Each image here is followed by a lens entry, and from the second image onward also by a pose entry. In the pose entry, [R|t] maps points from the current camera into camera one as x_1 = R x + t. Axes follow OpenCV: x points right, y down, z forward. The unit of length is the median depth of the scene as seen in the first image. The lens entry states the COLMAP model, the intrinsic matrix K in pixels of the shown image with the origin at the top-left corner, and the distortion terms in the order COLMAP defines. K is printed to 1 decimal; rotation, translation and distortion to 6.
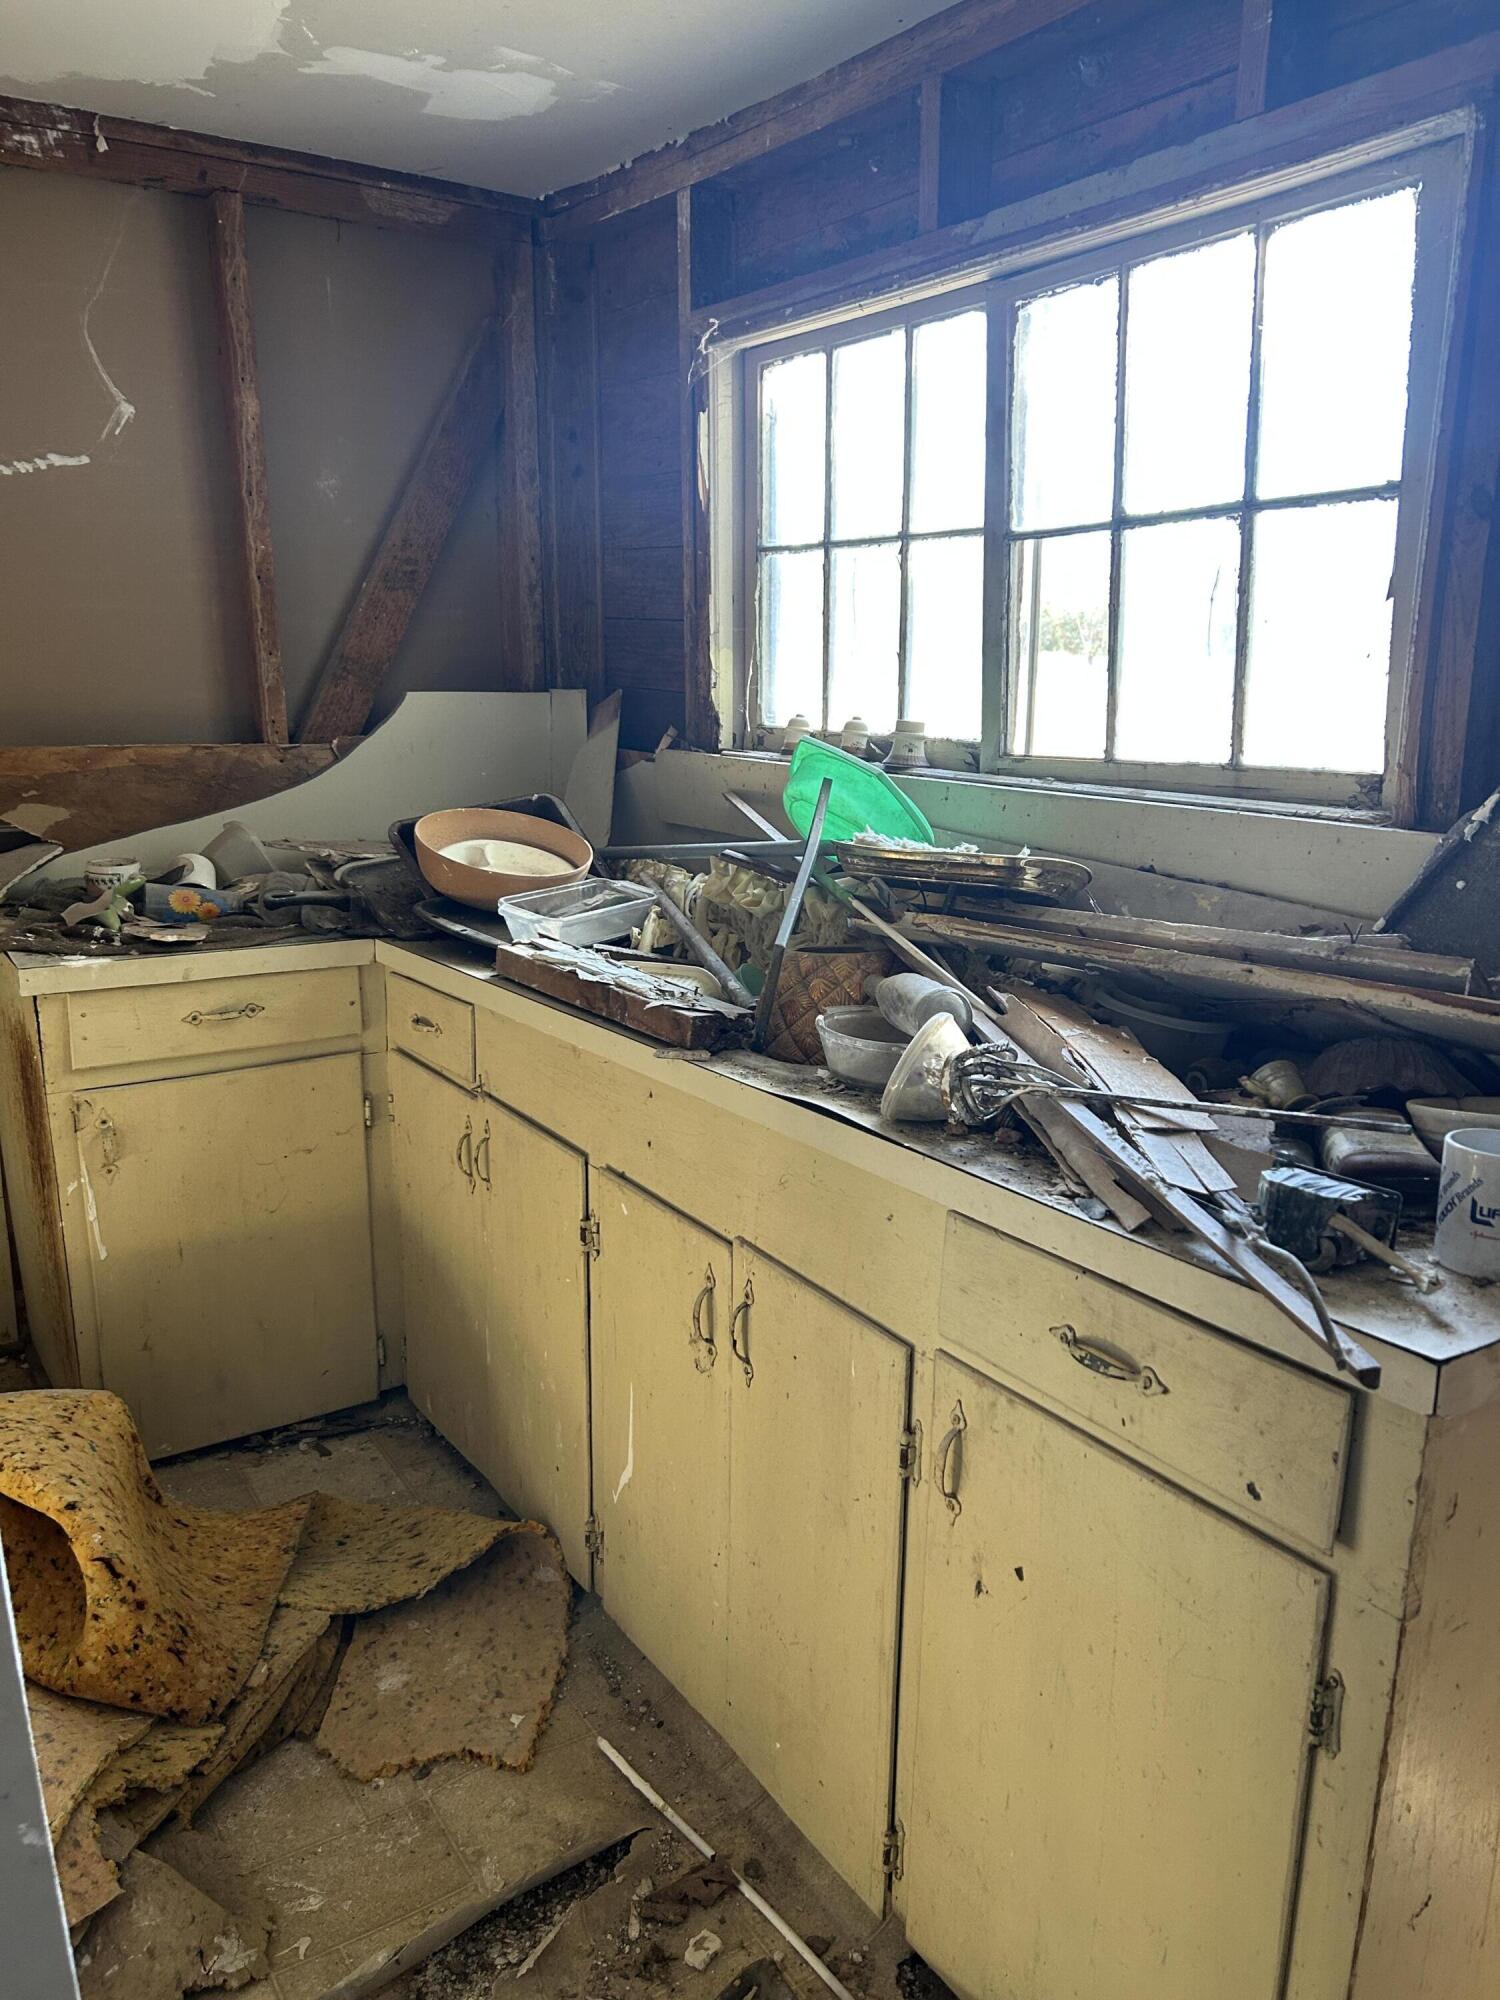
lens RADIAL K [[1516.9, 0, 758.3], [0, 1516.9, 1012.8], [0, 0, 1]] dist [0.056584, -0.046465]
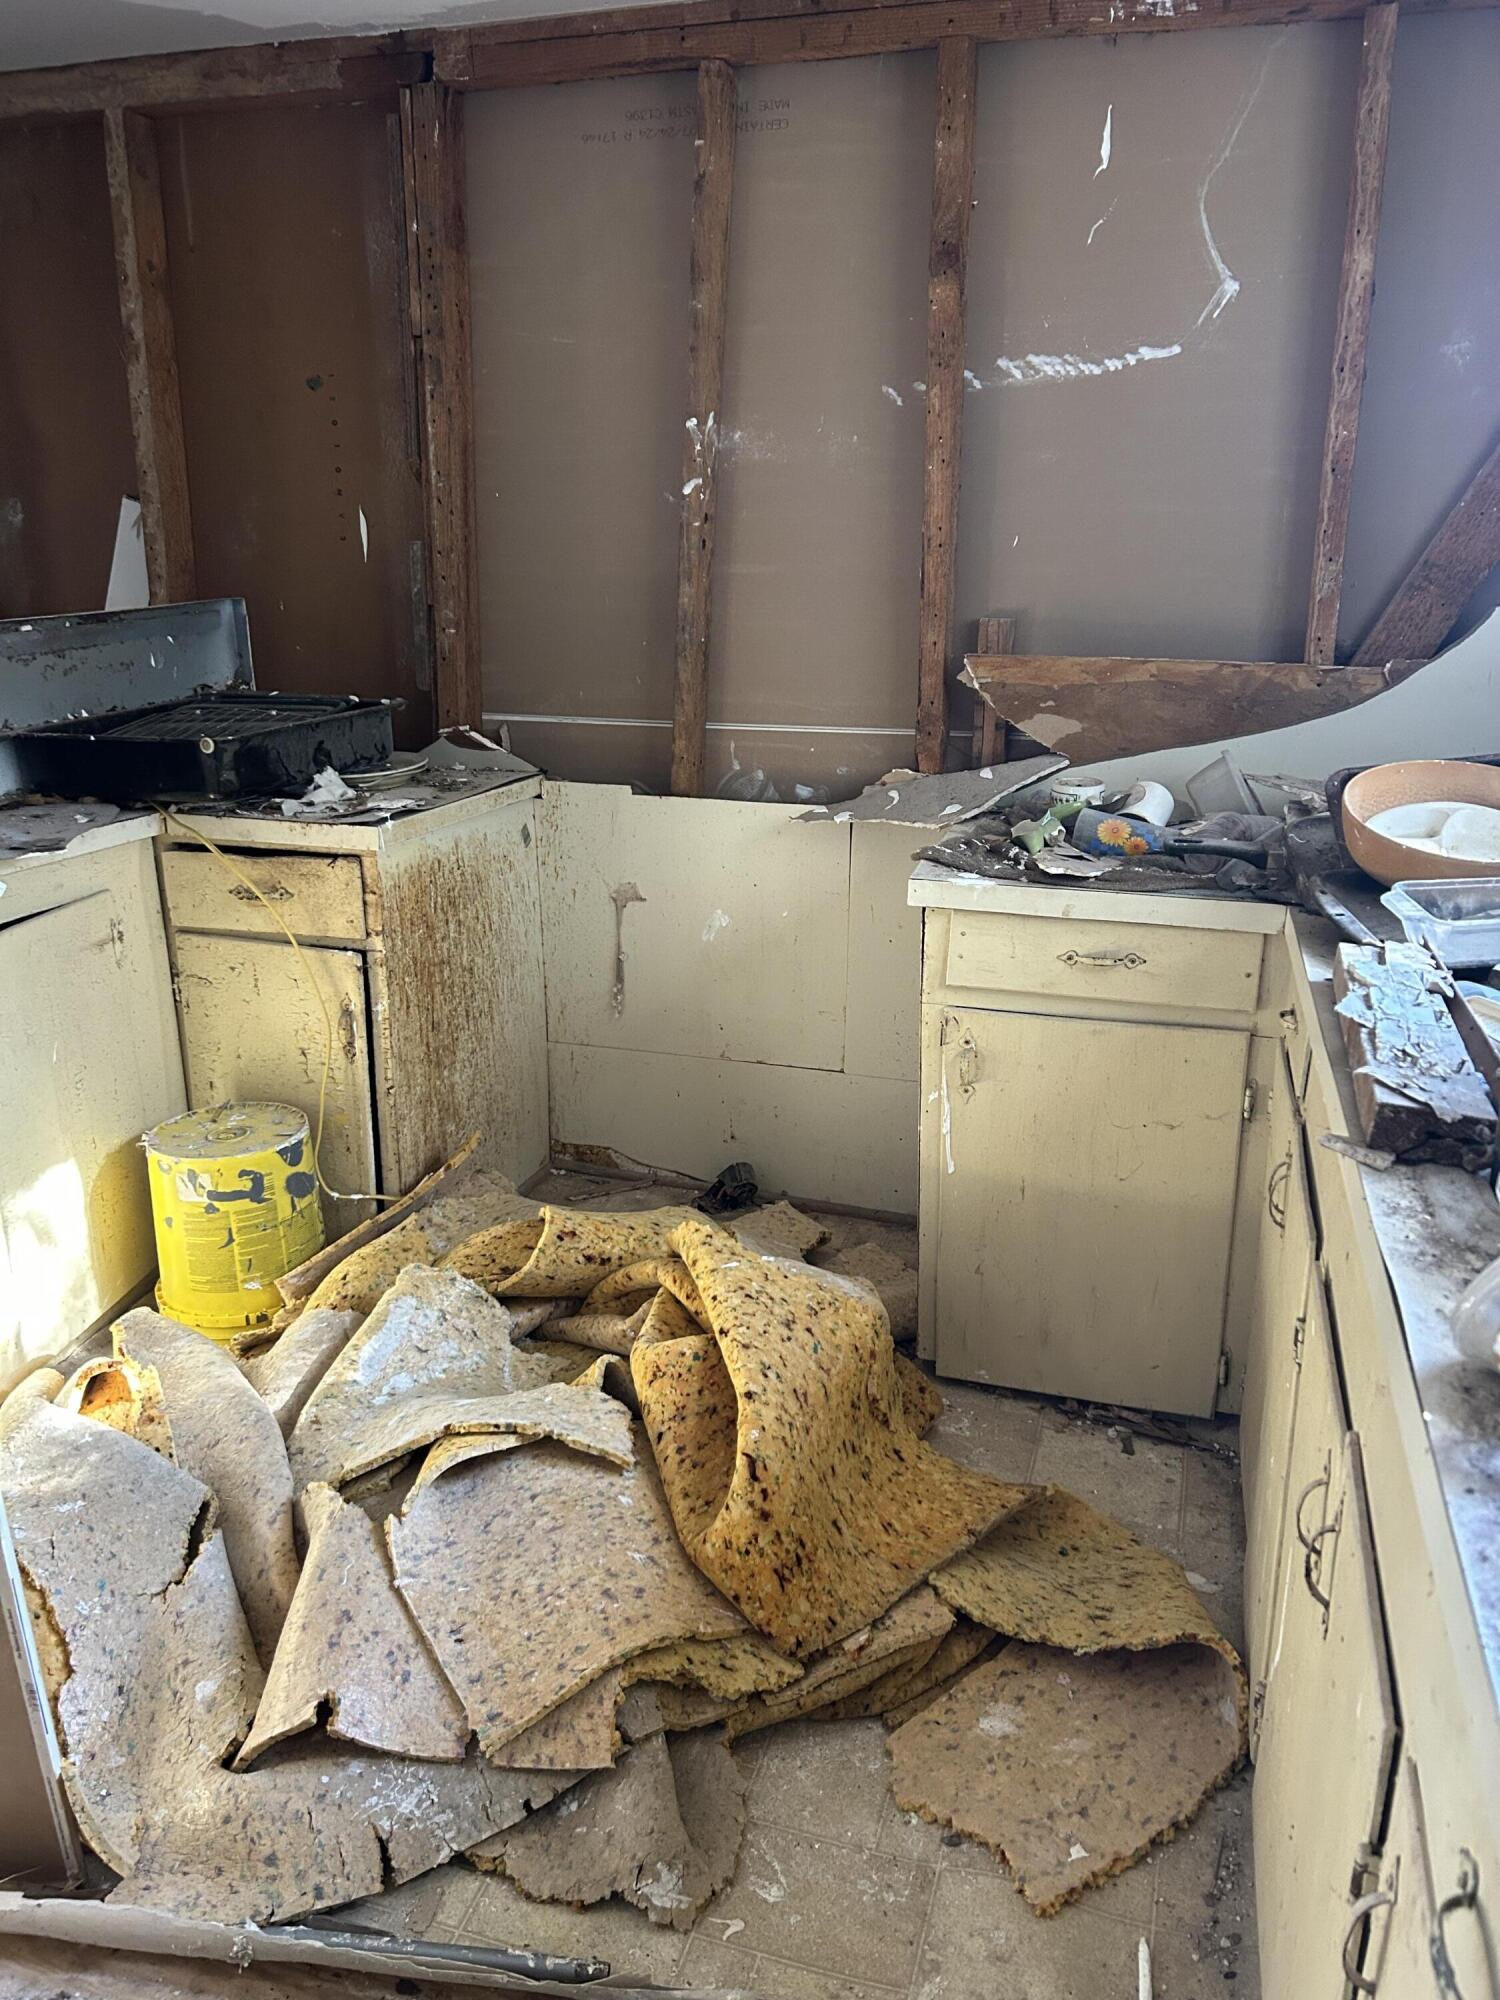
lens RADIAL K [[1516.9, 0, 751.5], [0, 1516.9, 1010.9], [0, 0, 1]] dist [0.056584, -0.046465]
pose [[0.651345, 0.222806, -0.725332, 0.192870], [-0.178158, 0.974101, 0.139238, -0.061030], [0.737570, 0.038532, 0.674171, 0.230726]]
